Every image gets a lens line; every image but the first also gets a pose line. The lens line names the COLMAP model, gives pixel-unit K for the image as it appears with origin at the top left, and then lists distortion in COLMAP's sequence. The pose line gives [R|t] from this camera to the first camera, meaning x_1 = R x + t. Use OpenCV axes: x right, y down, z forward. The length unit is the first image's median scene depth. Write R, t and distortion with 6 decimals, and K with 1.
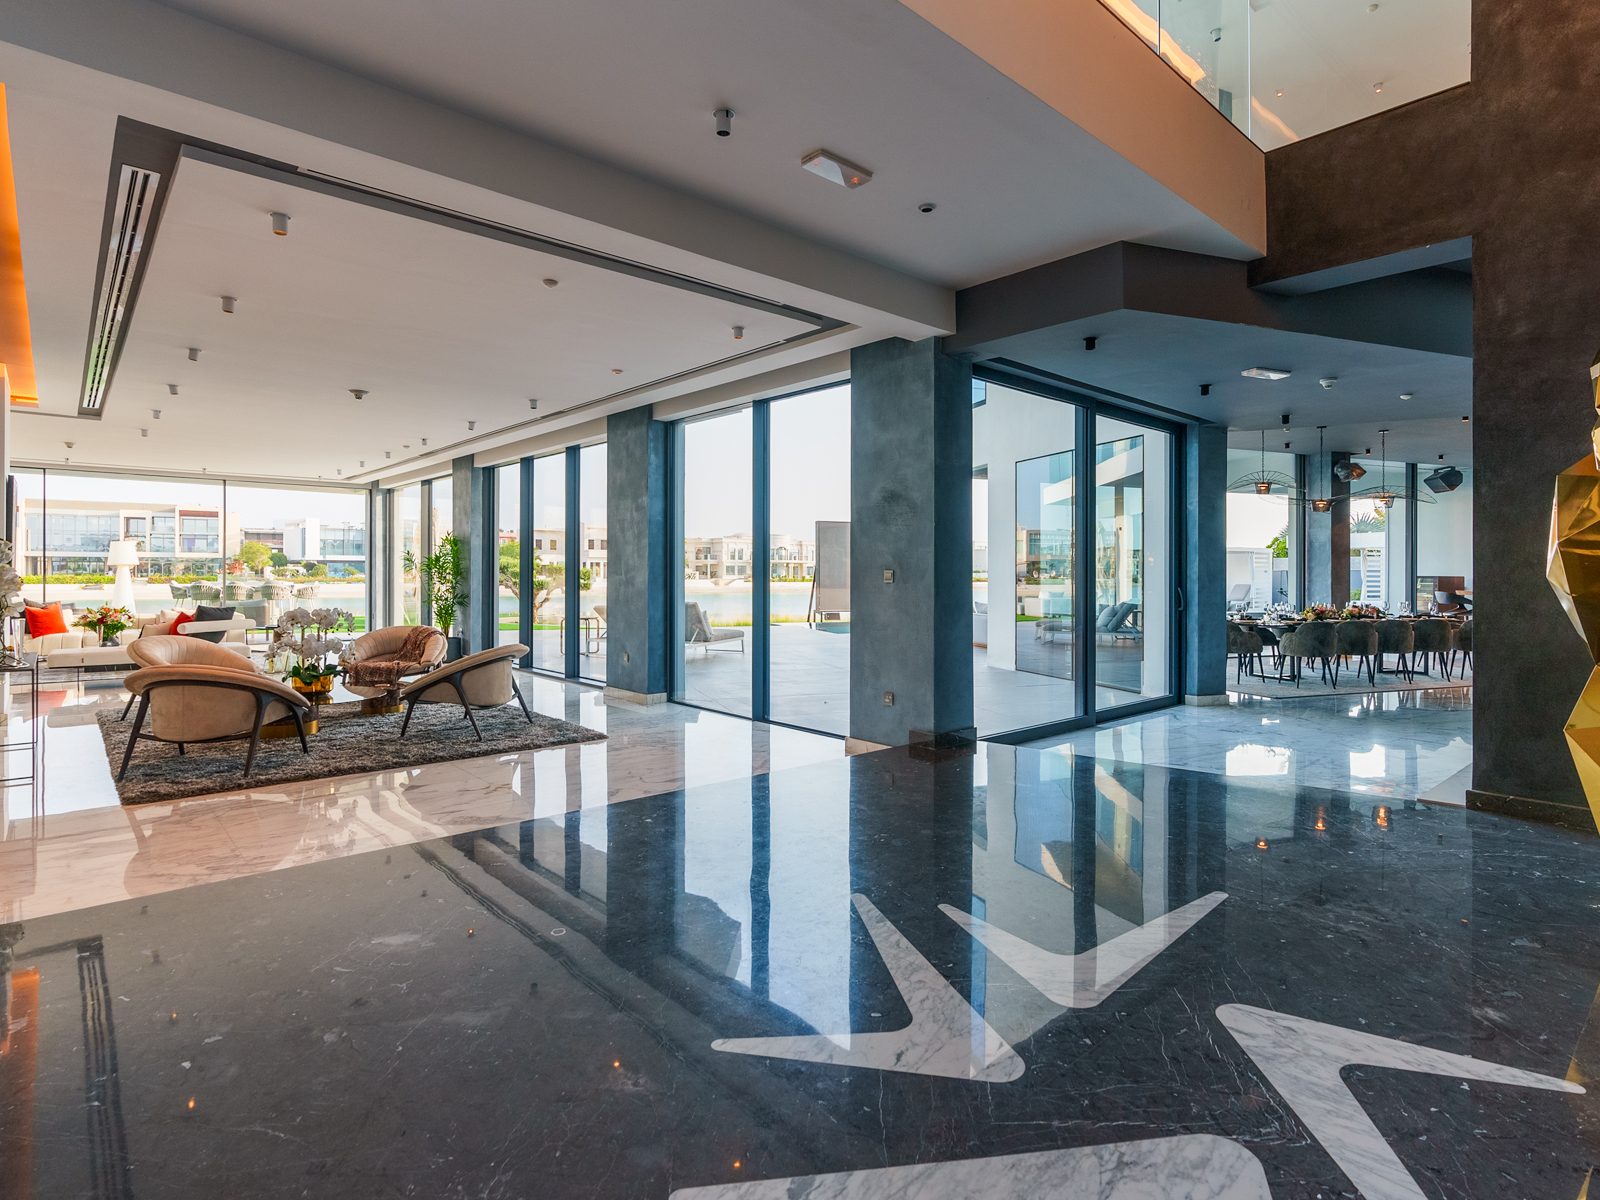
lens RADIAL K [[843.8, 0, 821.2], [0, 843.8, 579.3], [0, 0, 1]] dist [-0.013122, -0.000027]
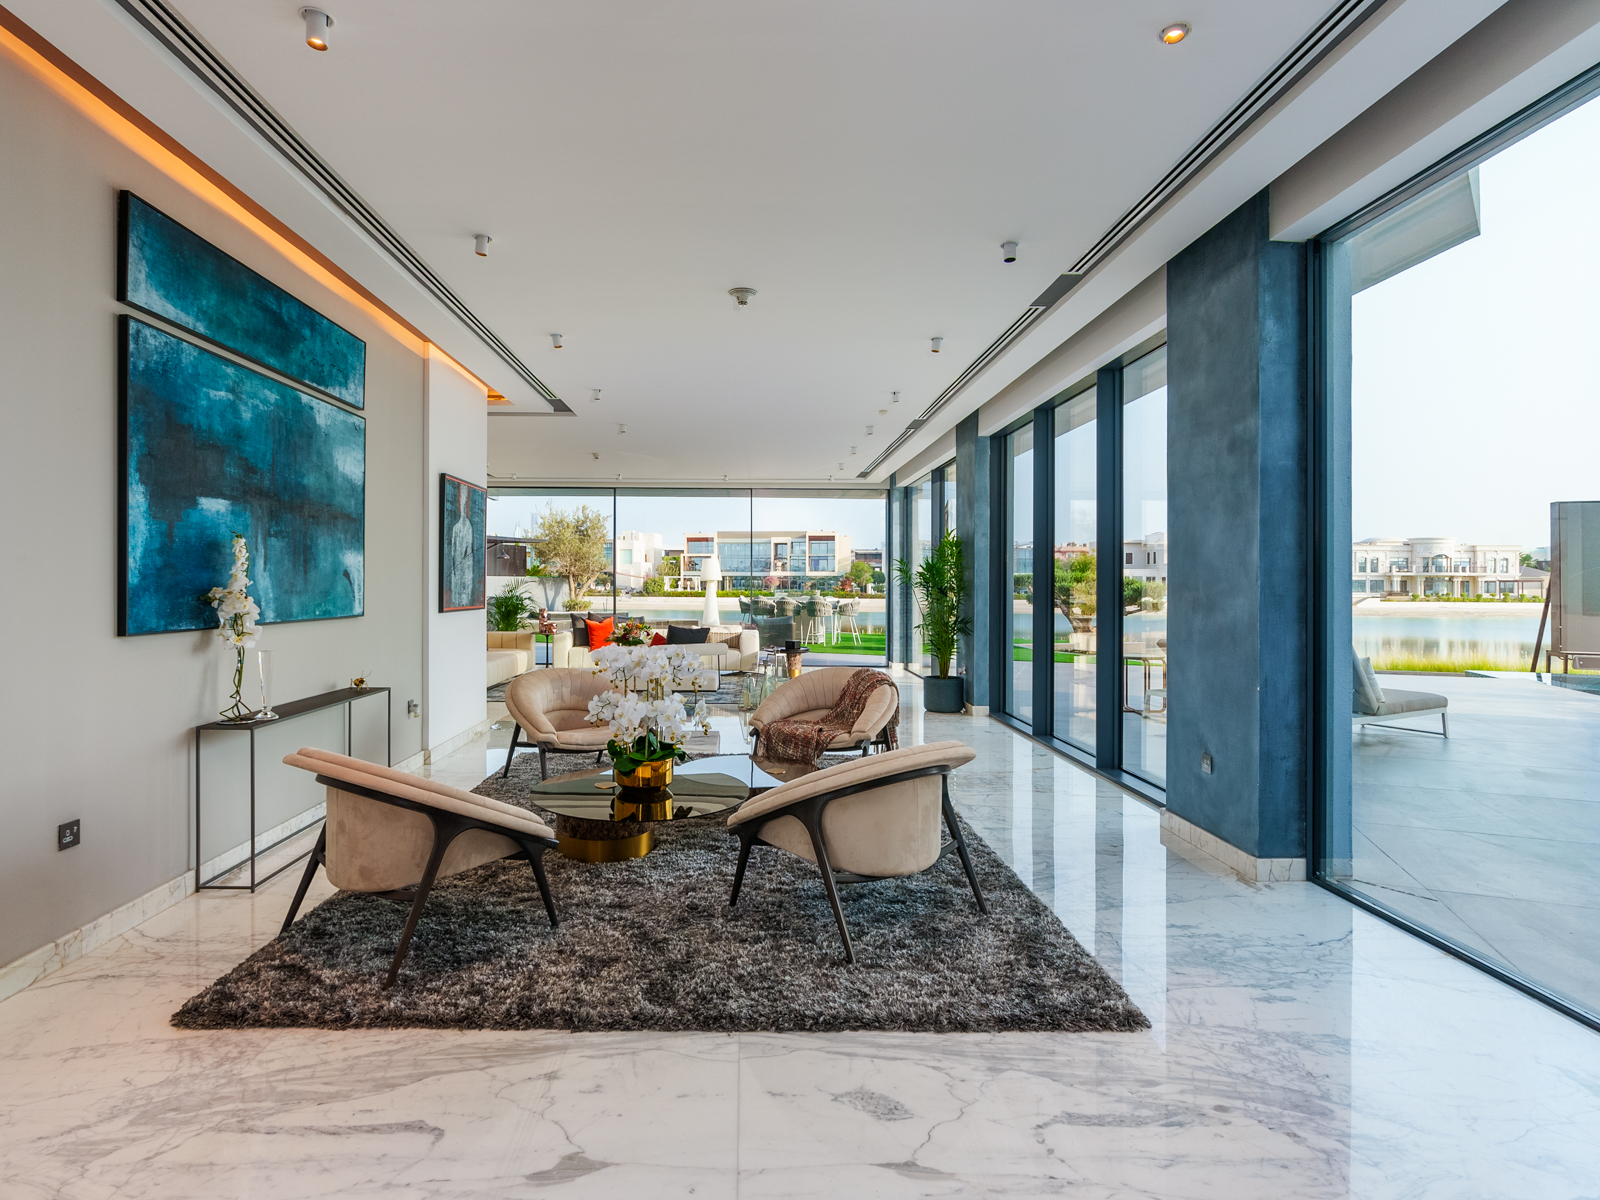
lens RADIAL K [[843.8, 0, 821.2], [0, 843.8, 579.3], [0, 0, 1]] dist [-0.013122, -0.000027]
pose [[0.787794, -0.005298, -0.615916, -0.107380], [-0.006887, 0.999825, -0.017408, -0.001781], [0.615900, 0.017956, 0.787619, 0.476643]]
